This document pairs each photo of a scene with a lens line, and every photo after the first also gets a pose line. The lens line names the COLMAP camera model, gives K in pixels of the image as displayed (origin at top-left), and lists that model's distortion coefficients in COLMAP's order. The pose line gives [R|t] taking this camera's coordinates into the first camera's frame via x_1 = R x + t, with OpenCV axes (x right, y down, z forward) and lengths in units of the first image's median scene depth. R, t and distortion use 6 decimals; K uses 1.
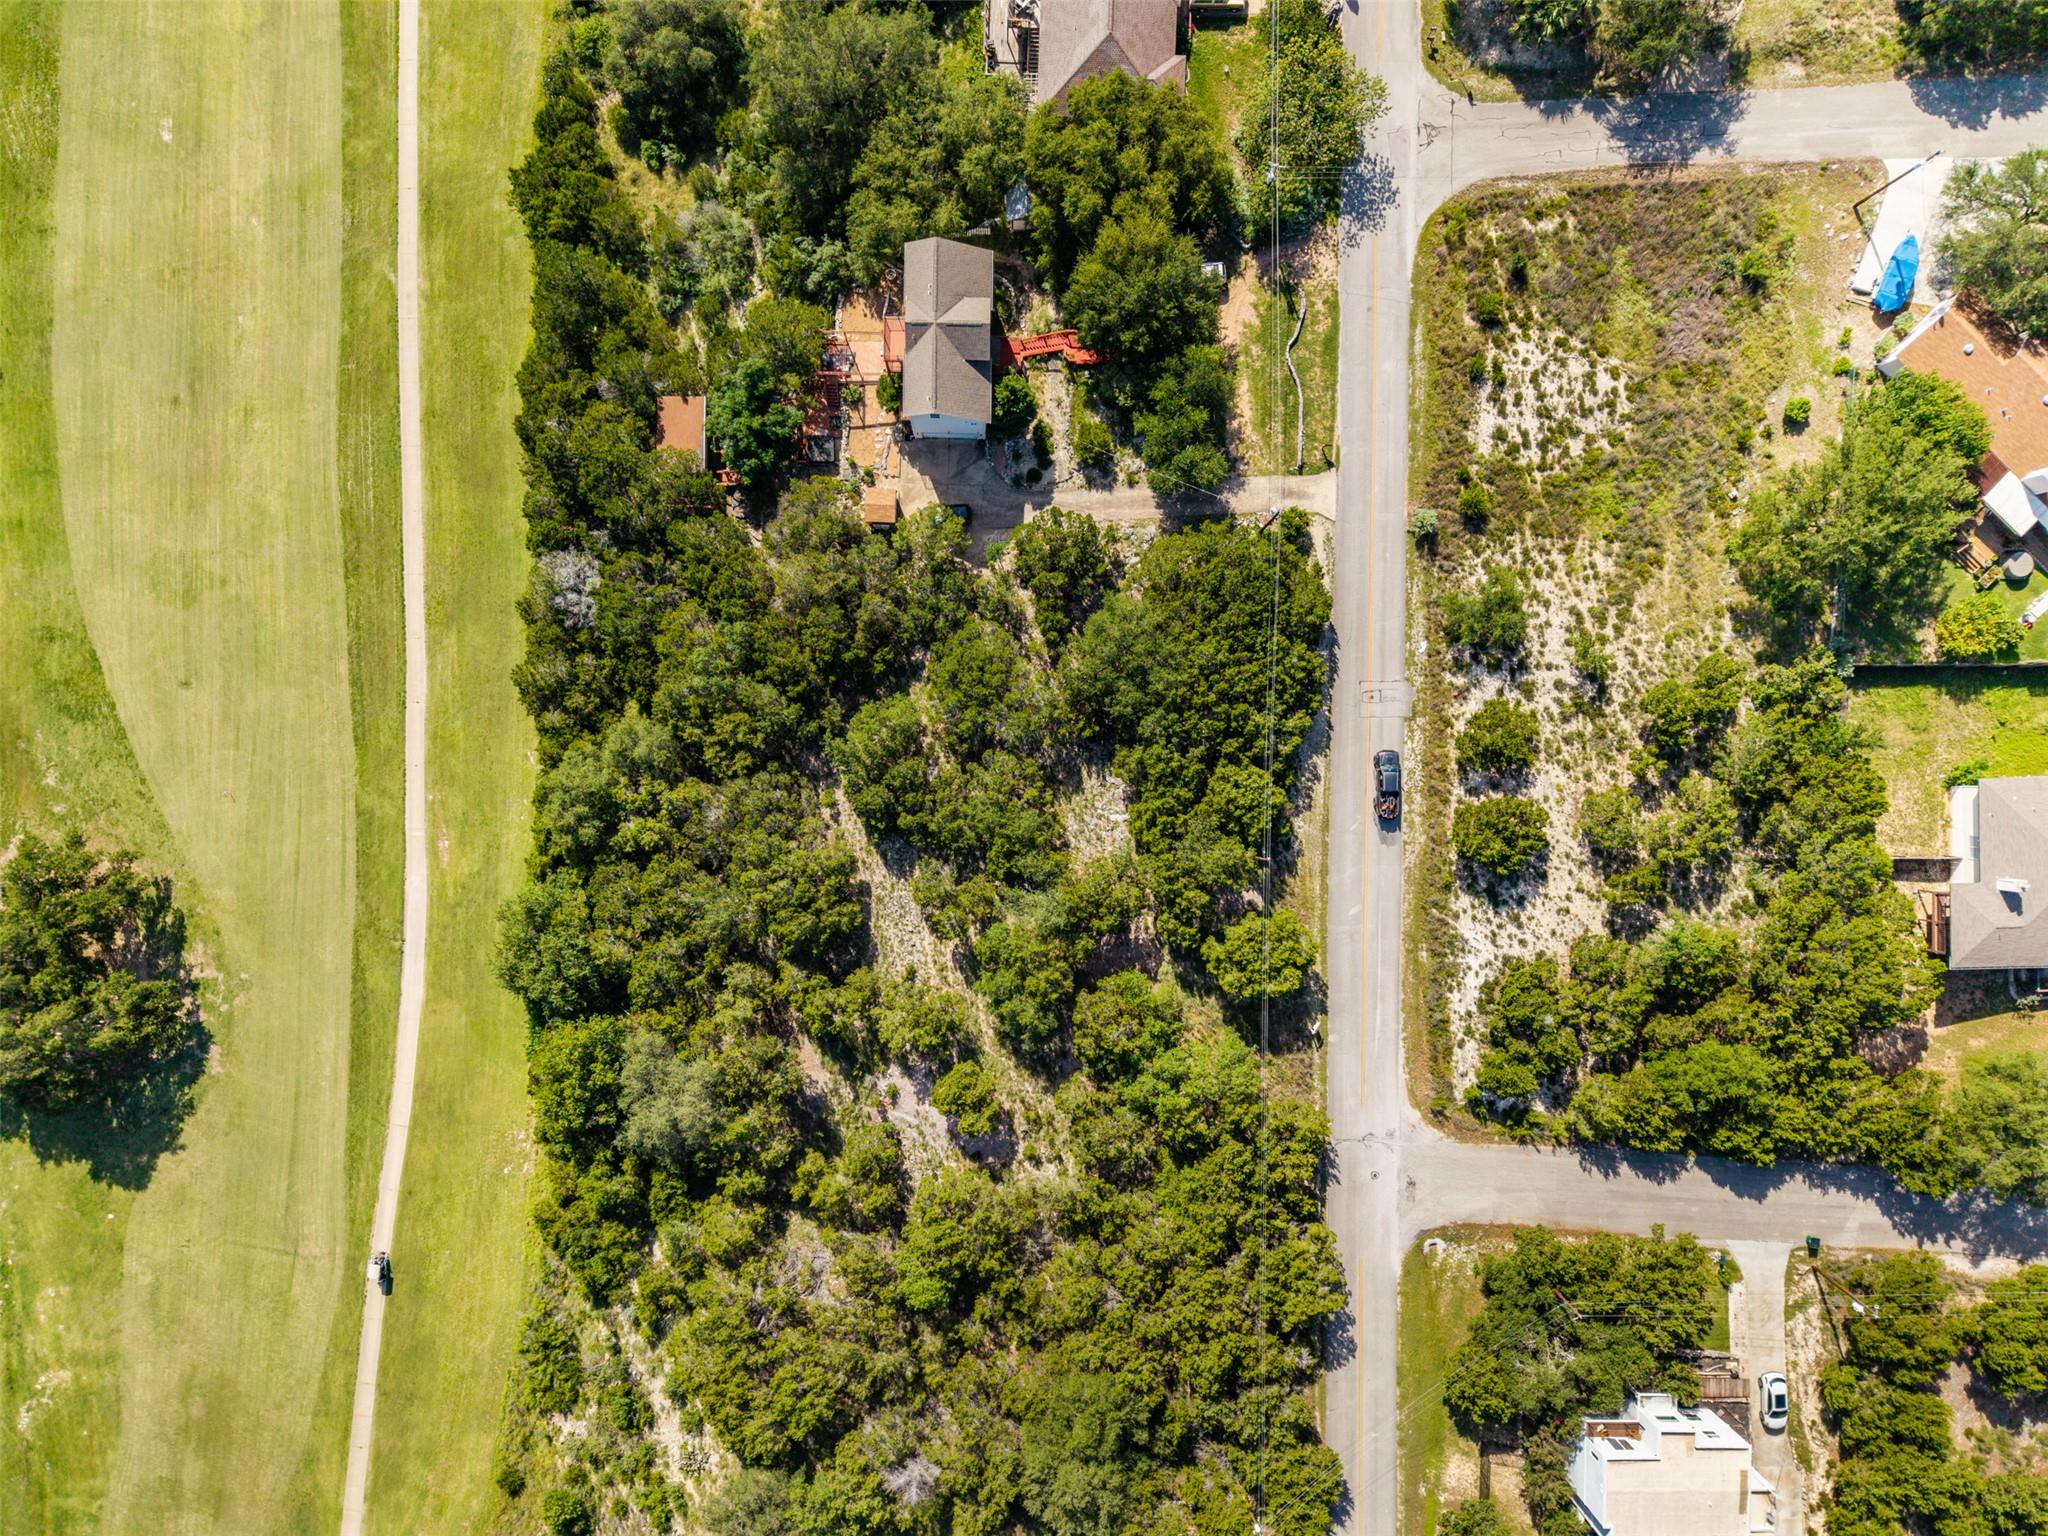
lens RADIAL K [[1373.1, 0, 1017.5], [0, 1373.1, 770.3], [0, 0, 1]] dist [0.016507, -0.015423]
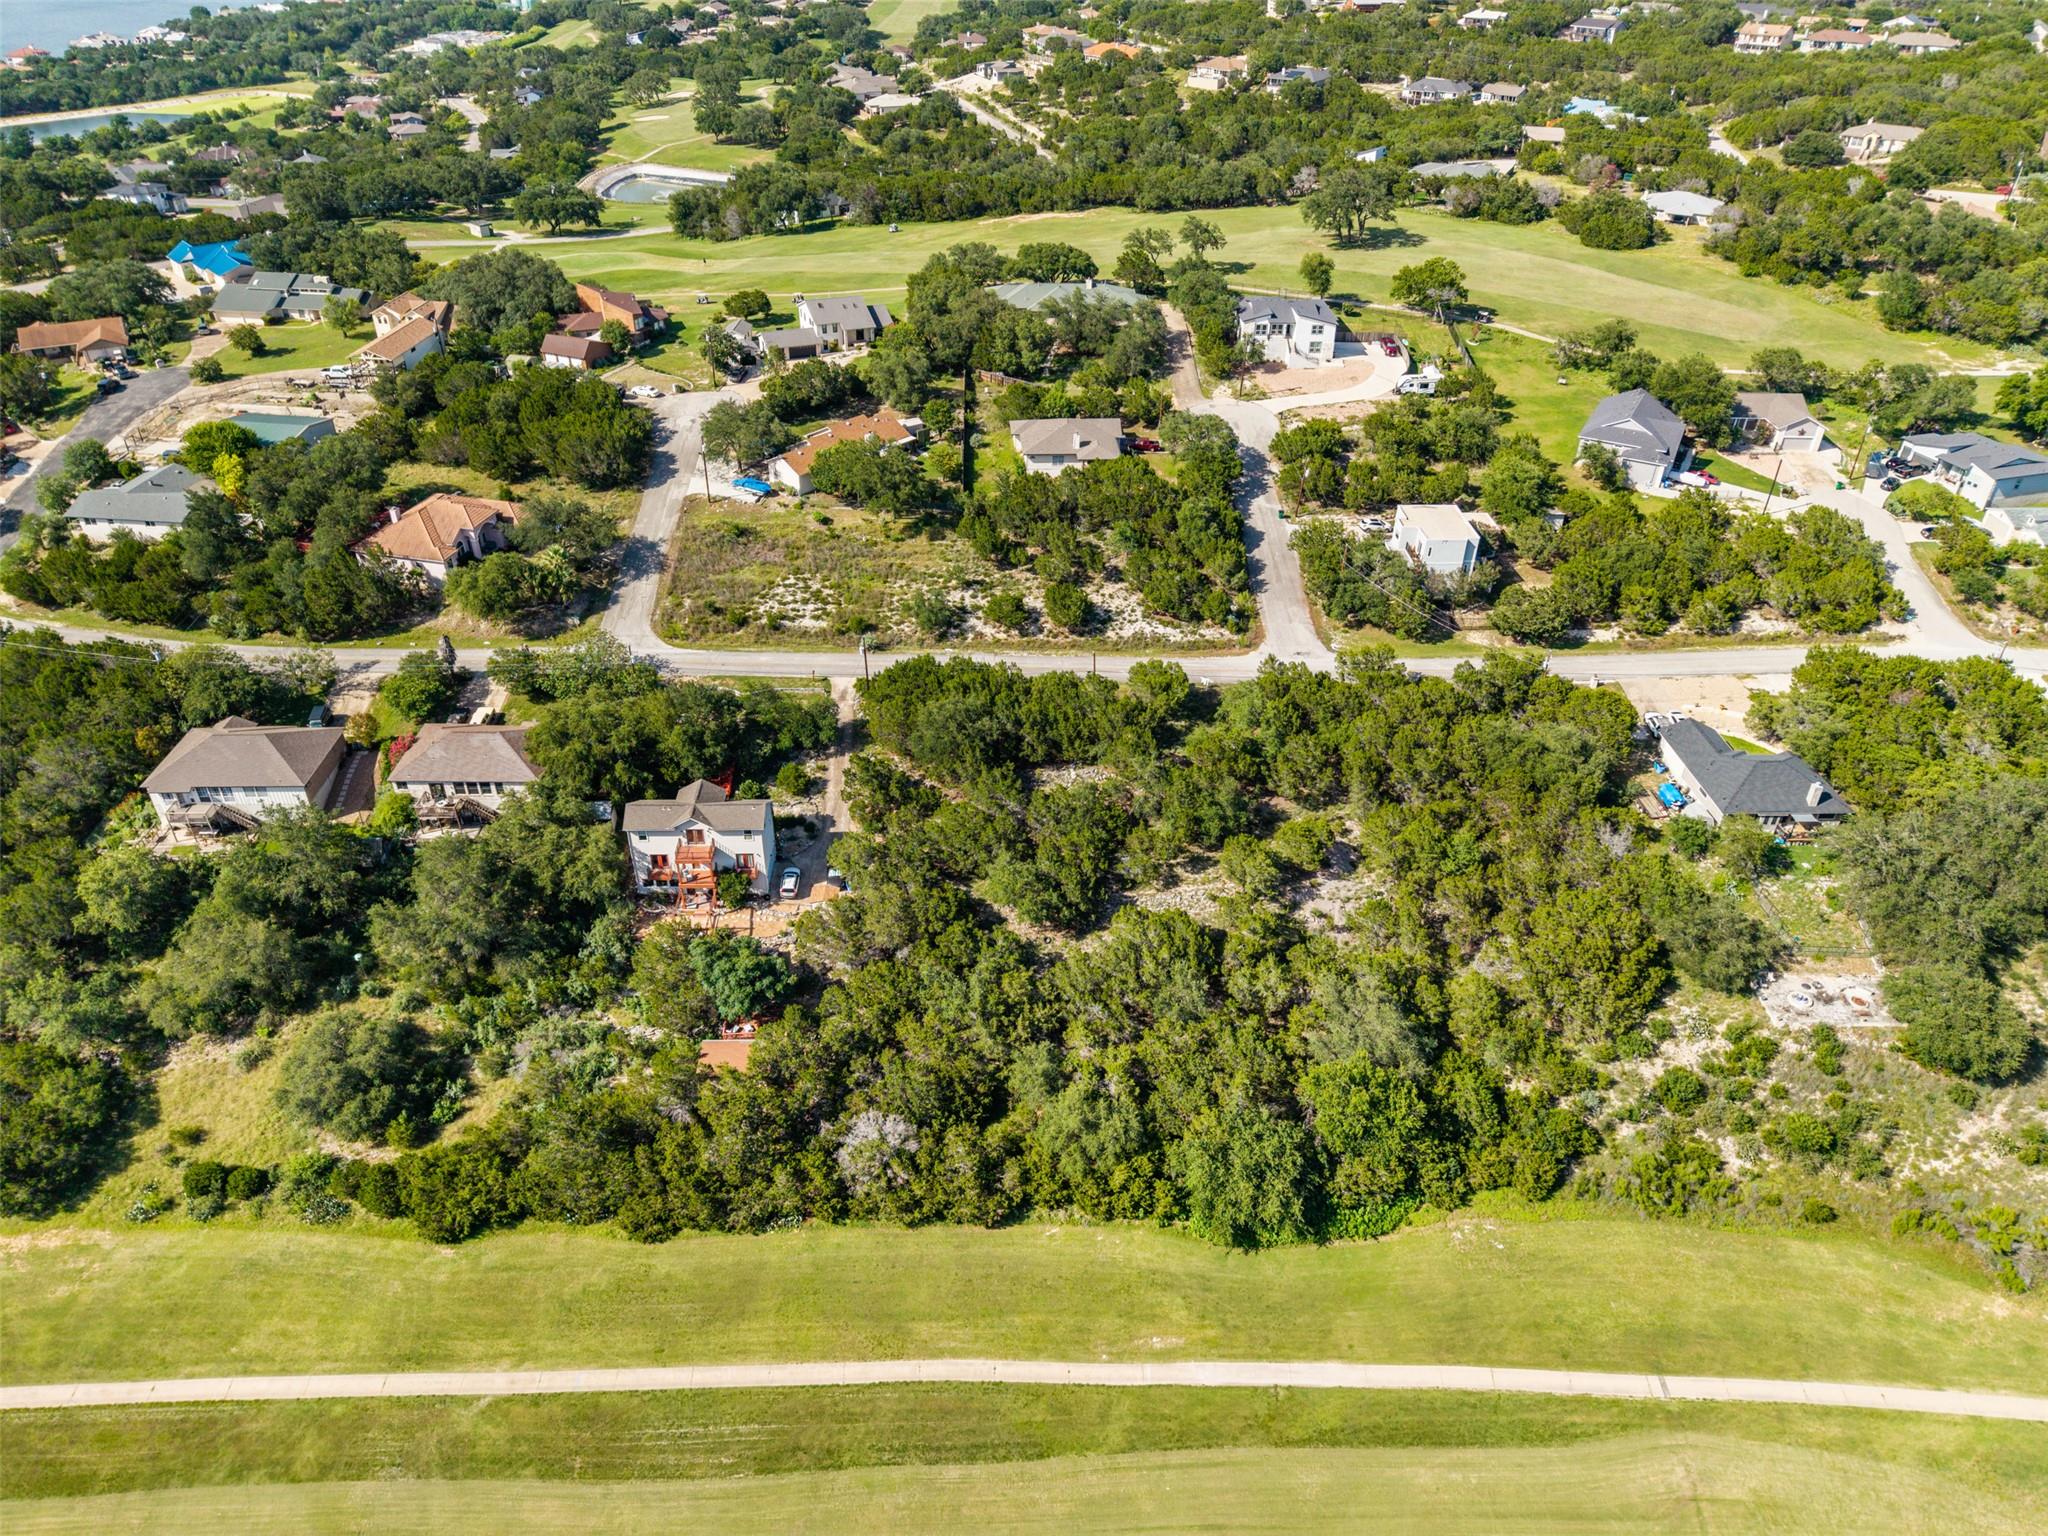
lens RADIAL K [[1368.2, 0, 1019.1], [0, 1368.2, 770.6], [0, 0, 1]] dist [0.027247, -0.026527]
pose [[-0.035657, -0.578149, 0.815151, -1.034497], [0.999345, -0.015541, 0.032692, -0.063553], [-0.006232, 0.815783, 0.578325, 0.231722]]
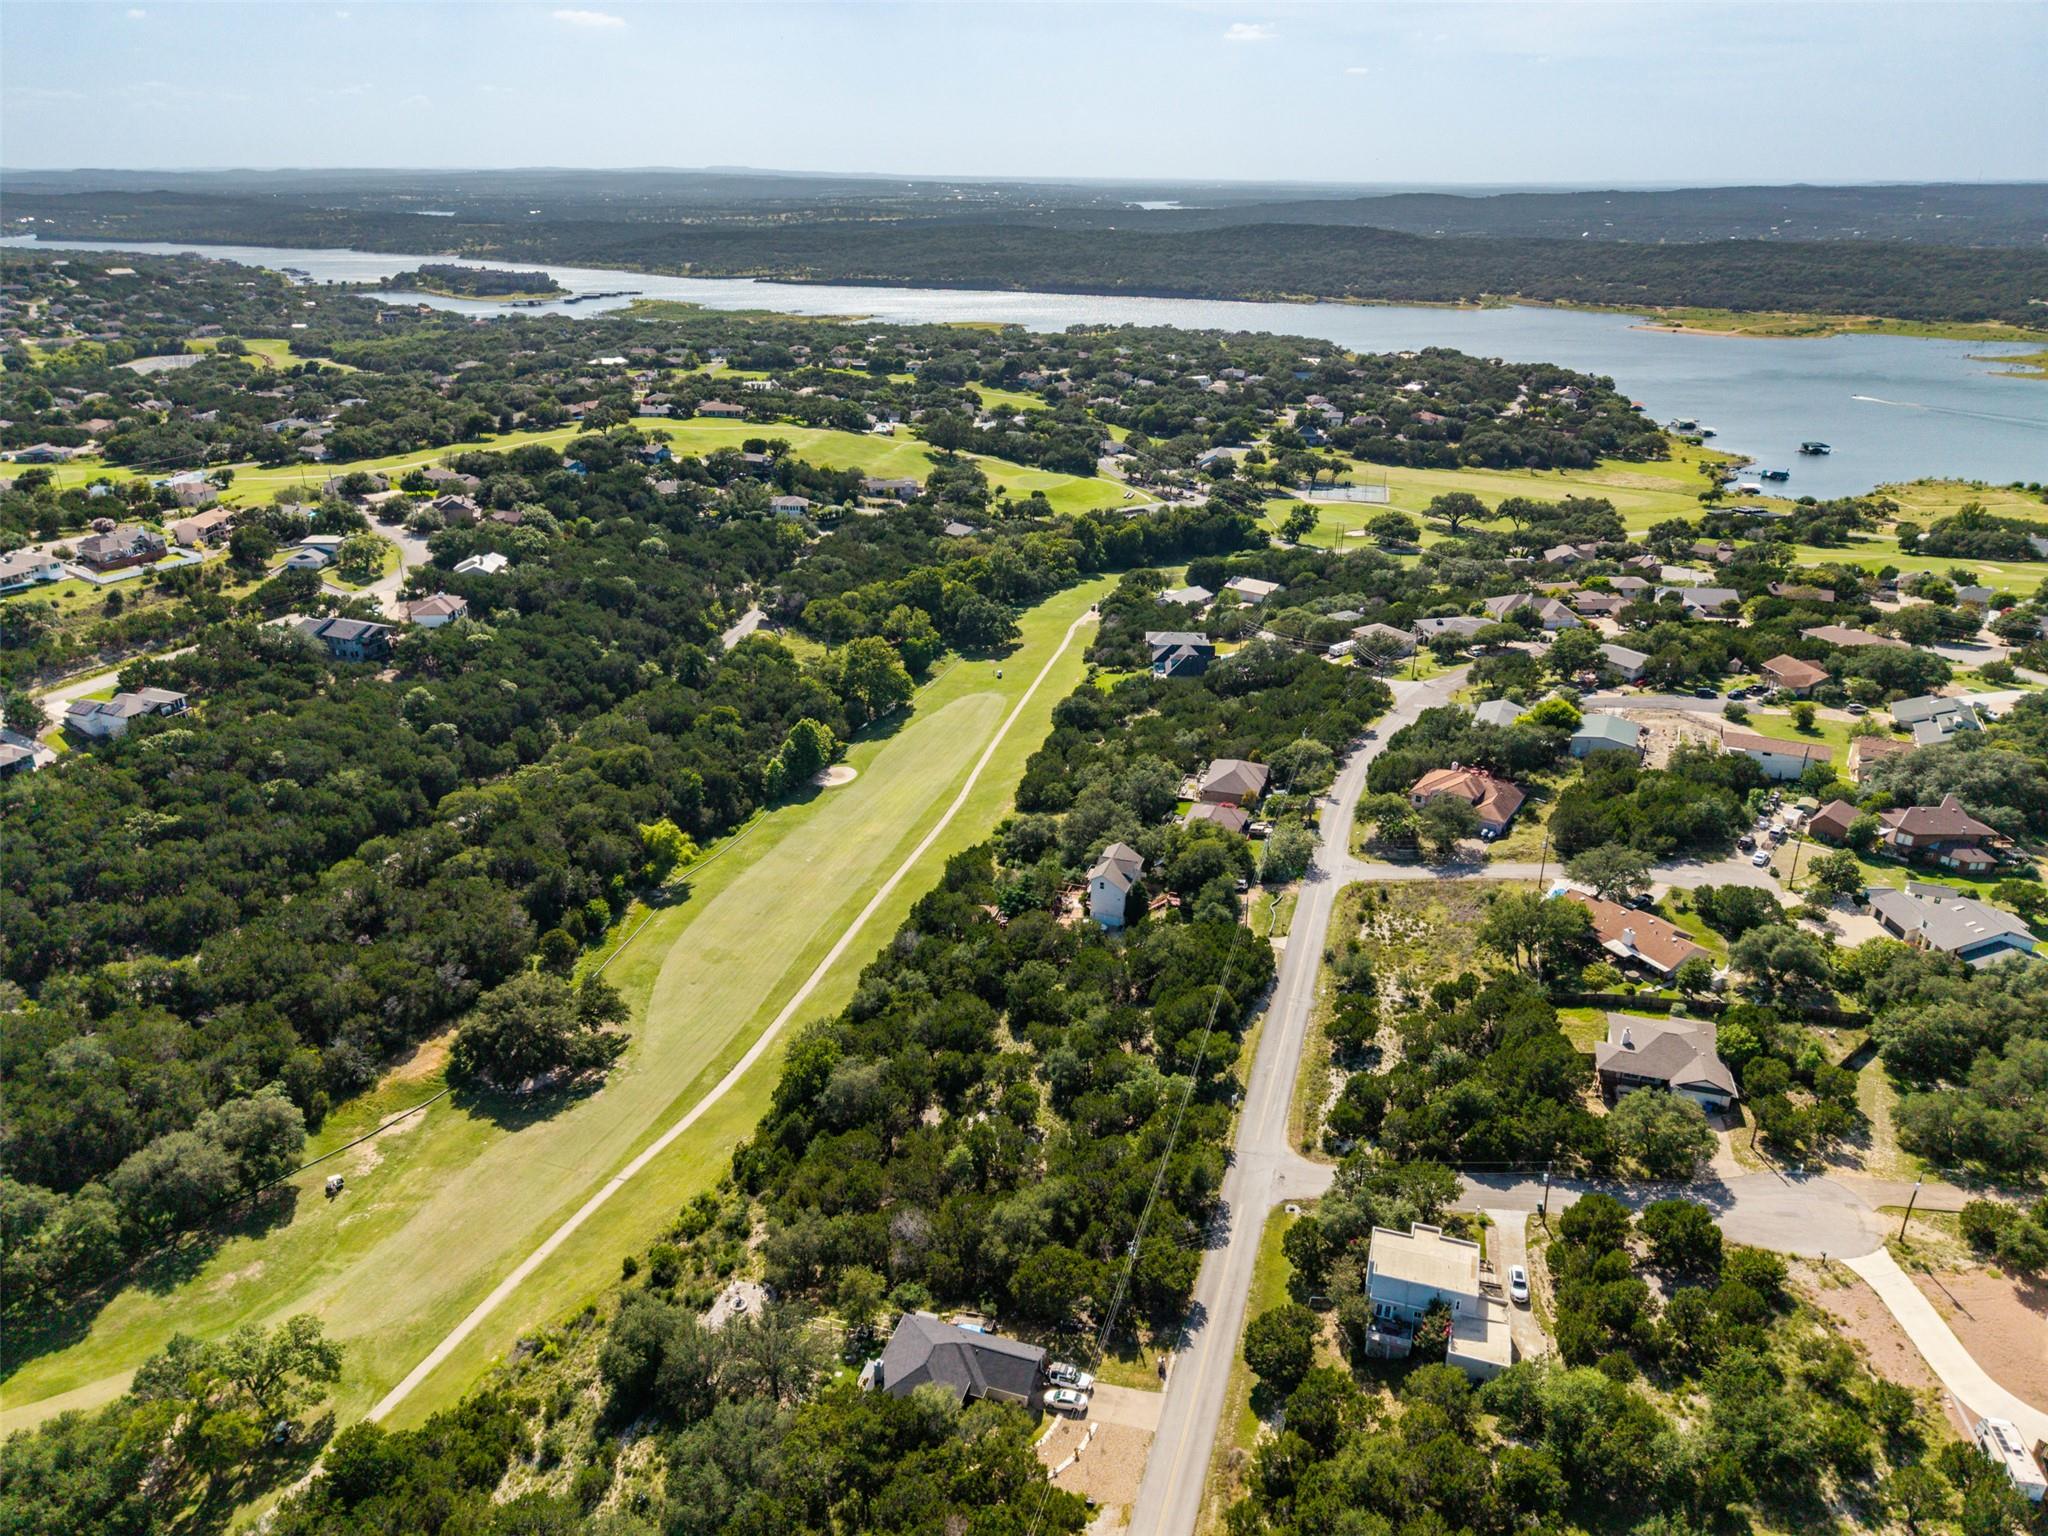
lens RADIAL K [[1368.2, 0, 1019.1], [0, 1368.2, 770.6], [0, 0, 1]] dist [0.027247, -0.026527]
pose [[0.953973, 0.101578, -0.282165, 0.398866], [-0.299456, 0.373372, -0.878020, 1.589191], [0.016165, 0.922104, 0.386605, -0.015511]]
